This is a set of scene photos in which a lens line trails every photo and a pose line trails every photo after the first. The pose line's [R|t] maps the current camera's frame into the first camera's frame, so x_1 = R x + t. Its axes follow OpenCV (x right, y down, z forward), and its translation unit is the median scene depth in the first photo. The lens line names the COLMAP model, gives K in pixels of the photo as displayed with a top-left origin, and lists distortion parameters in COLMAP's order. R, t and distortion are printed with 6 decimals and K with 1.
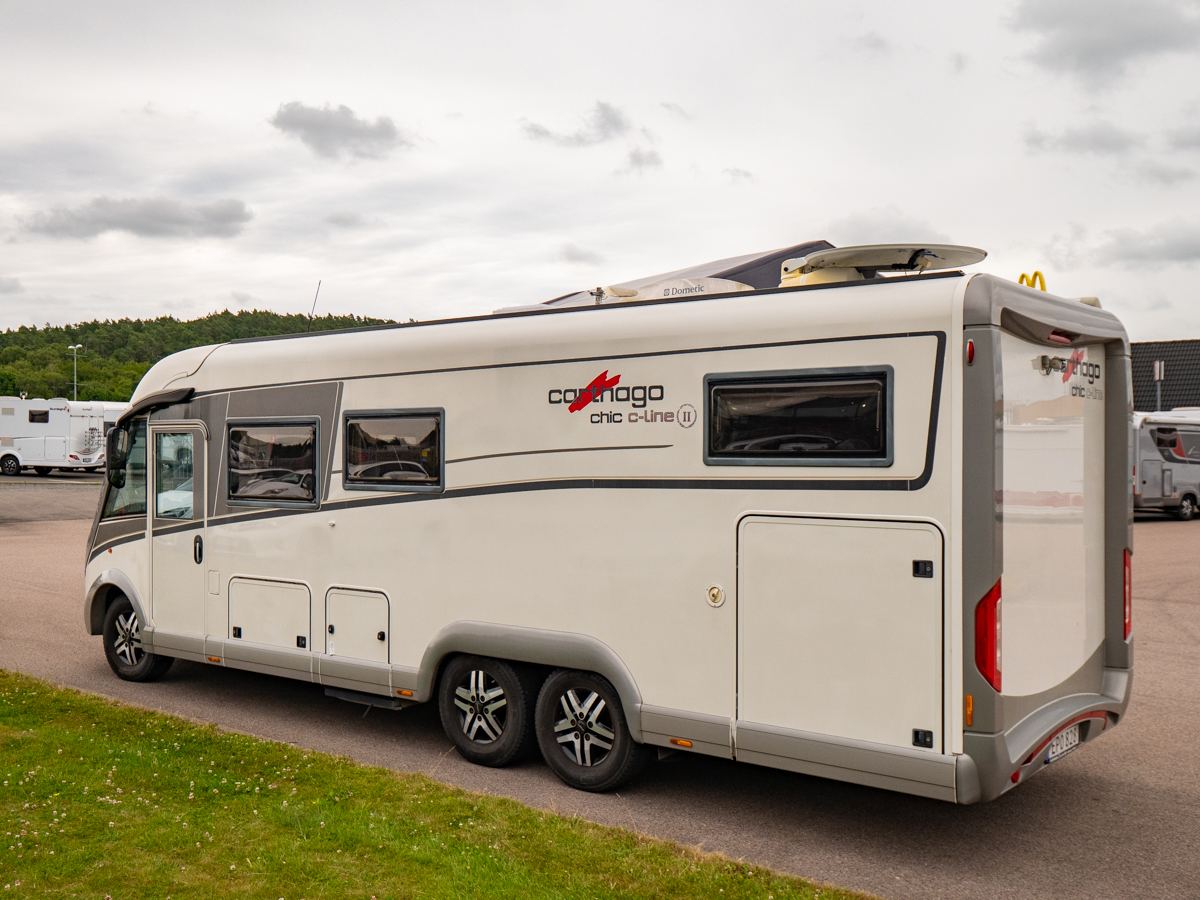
lens RADIAL K [[1223.2, 0, 600.0], [0, 1223.2, 450.0], [0, 0, 1]] dist [0.007577, -0.028742]
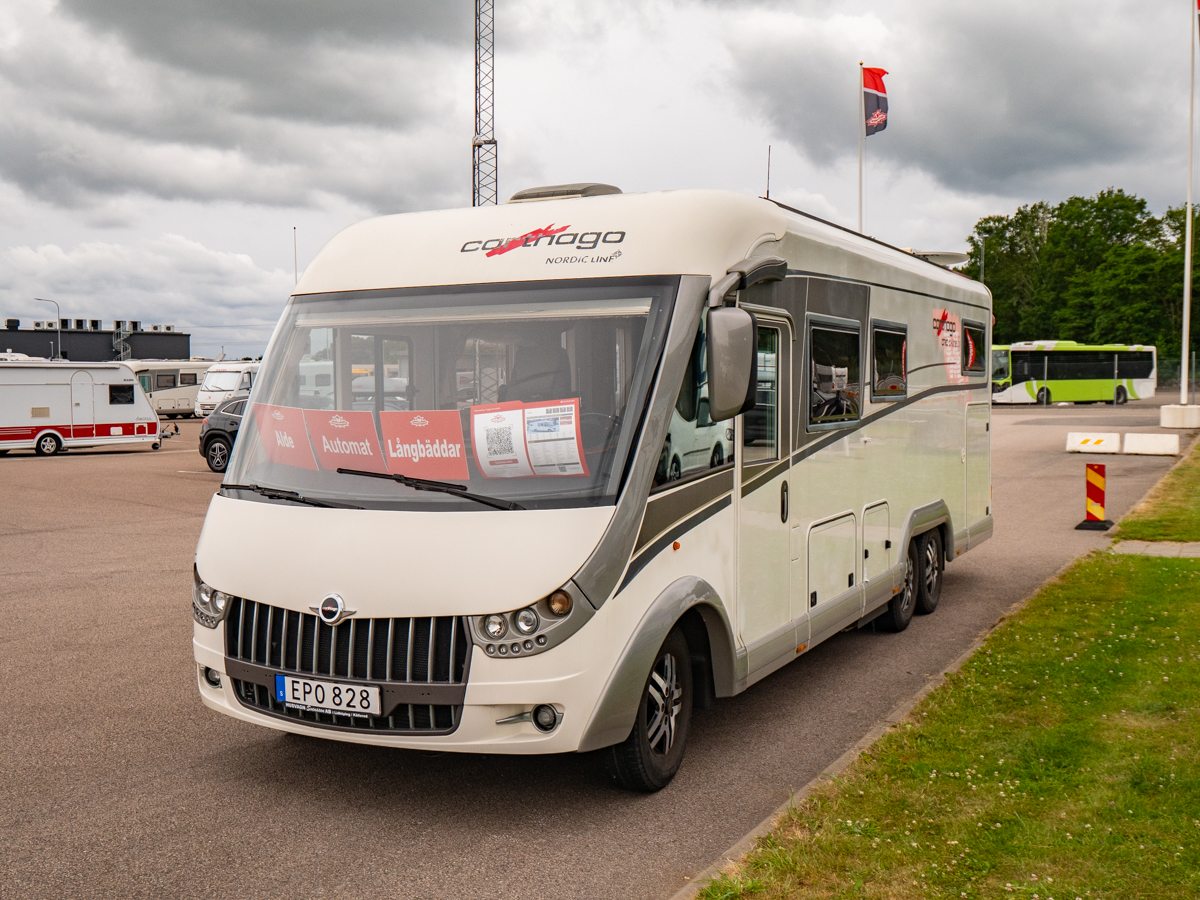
lens RADIAL K [[1223.2, 0, 600.0], [0, 1223.2, 450.0], [0, 0, 1]] dist [0.007577, -0.028742]
pose [[-0.181278, -0.047096, 0.982304, -0.977124], [0.009773, 0.998717, 0.049686, 0.017823], [-0.983383, 0.018607, -0.180585, 1.223407]]
